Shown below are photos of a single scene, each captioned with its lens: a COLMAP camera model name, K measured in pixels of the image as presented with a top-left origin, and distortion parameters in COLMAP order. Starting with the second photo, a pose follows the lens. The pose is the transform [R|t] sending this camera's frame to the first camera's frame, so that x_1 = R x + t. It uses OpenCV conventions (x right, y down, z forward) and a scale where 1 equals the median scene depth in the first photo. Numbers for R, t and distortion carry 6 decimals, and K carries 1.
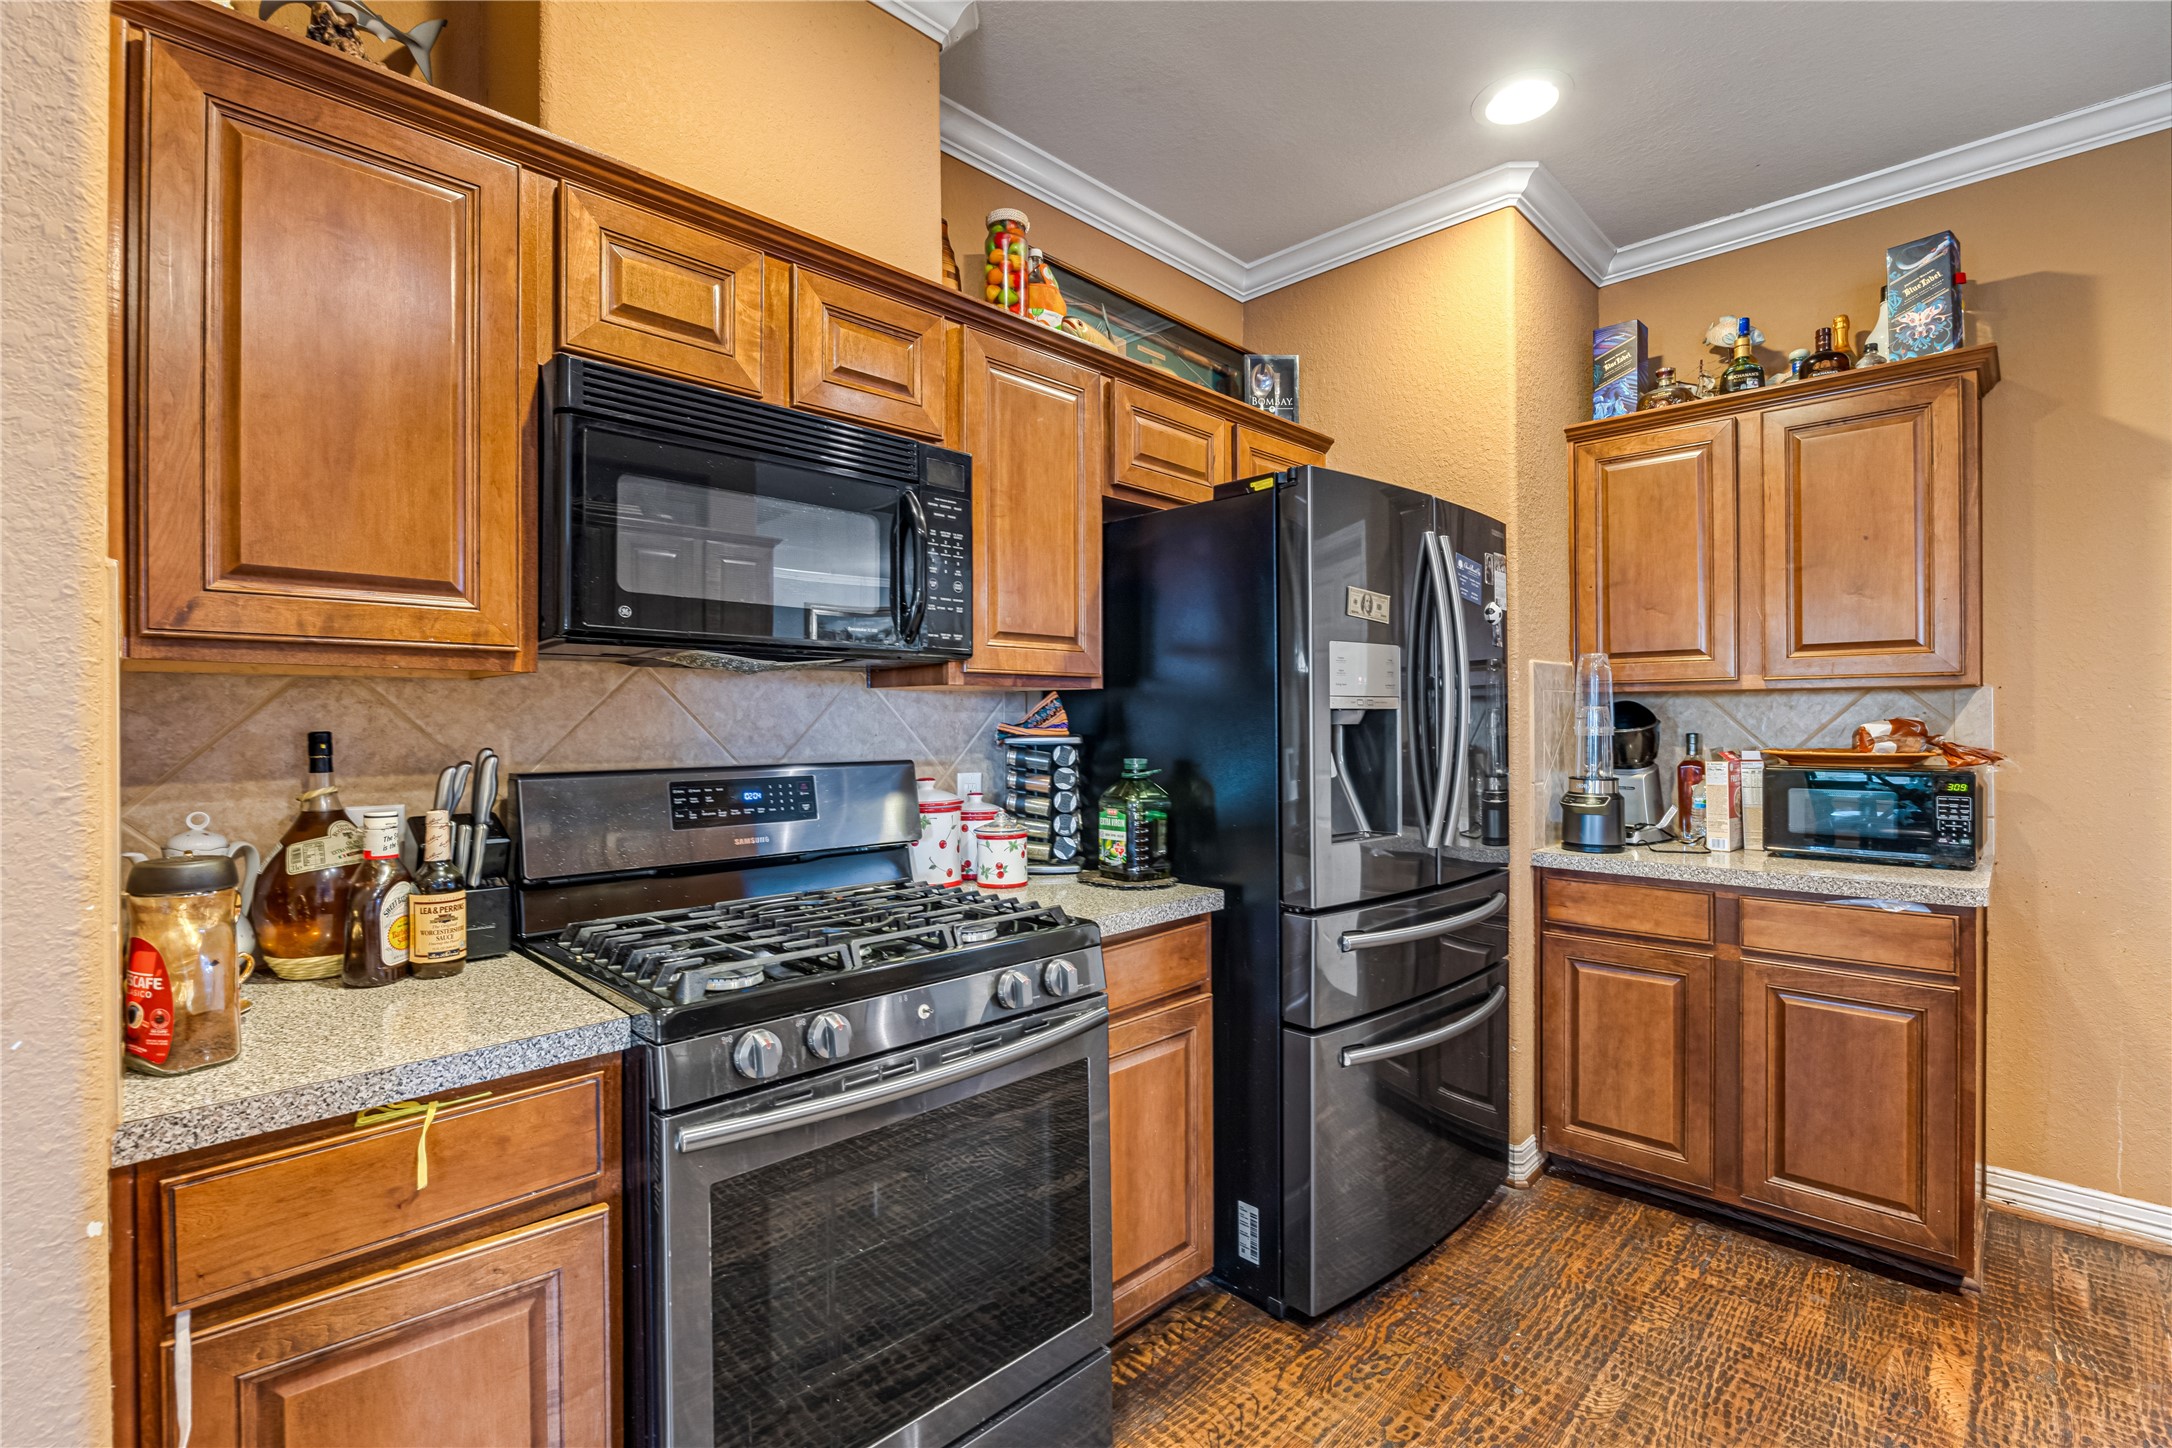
lens RADIAL K [[974.2, 0, 1086.4], [0, 974.2, 721.6], [0, 0, 1]] dist [-0.014901, 0.000295]
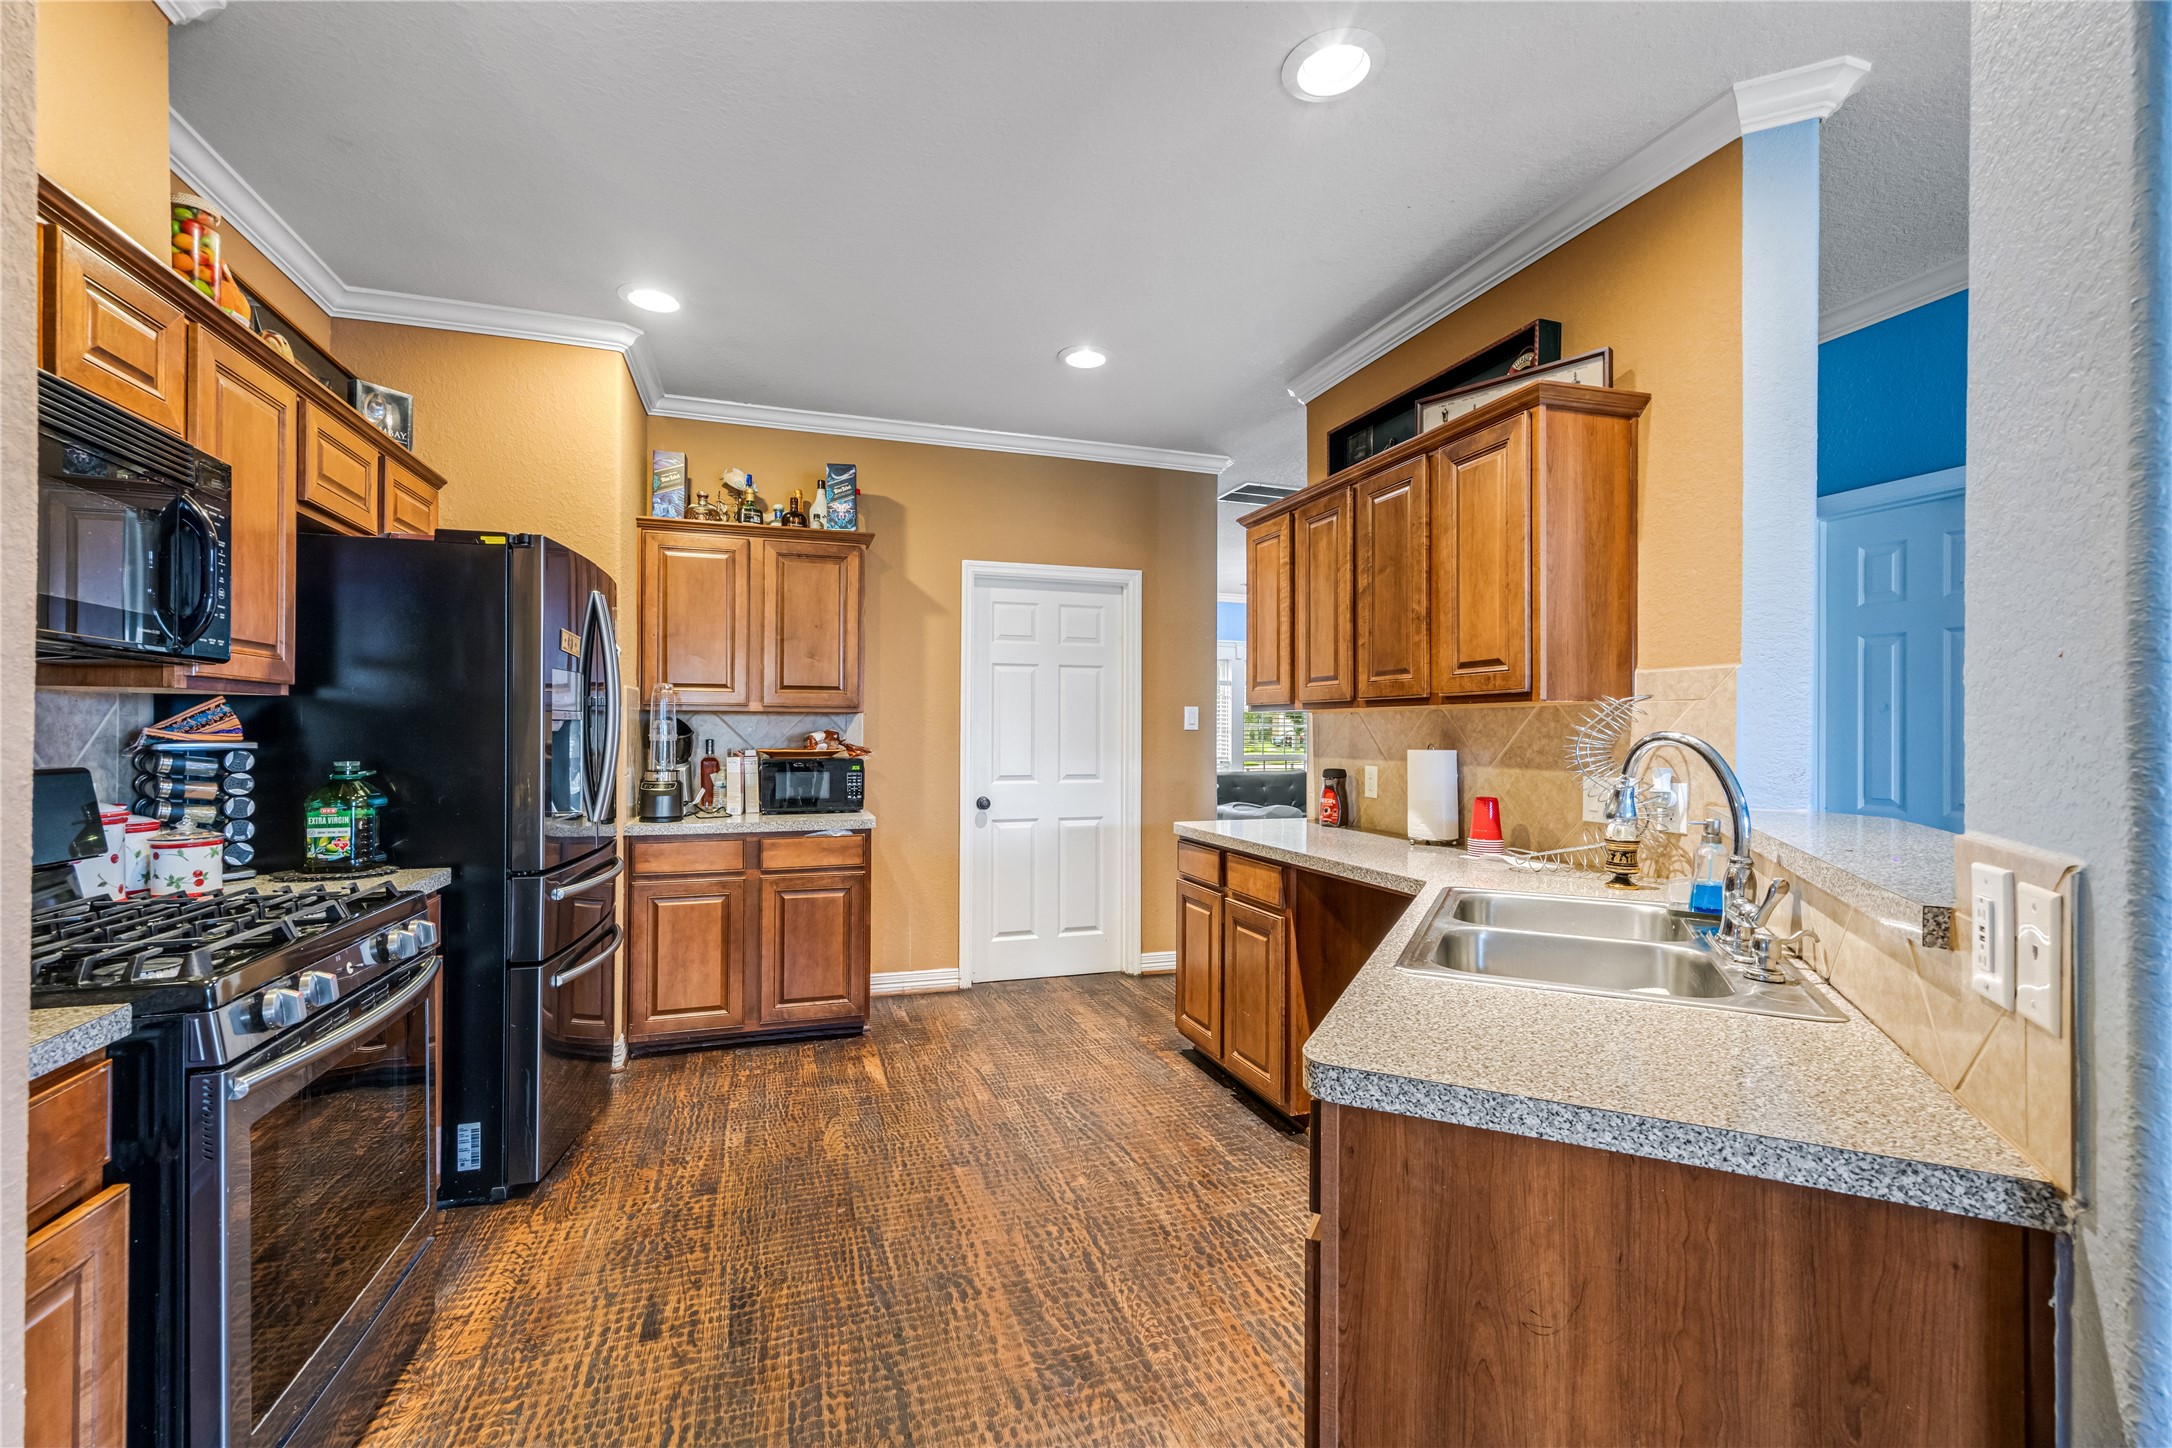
lens RADIAL K [[879.8, 0, 1085.2], [0, 879.8, 727.4], [0, 0, 1]] dist [0.000154, 0.000078]
pose [[0.457153, 0.010283, 0.889329, -0.396398], [-0.005359, 0.999947, -0.008807, 0.003484], [-0.889372, -0.000740, 0.457183, -0.166058]]
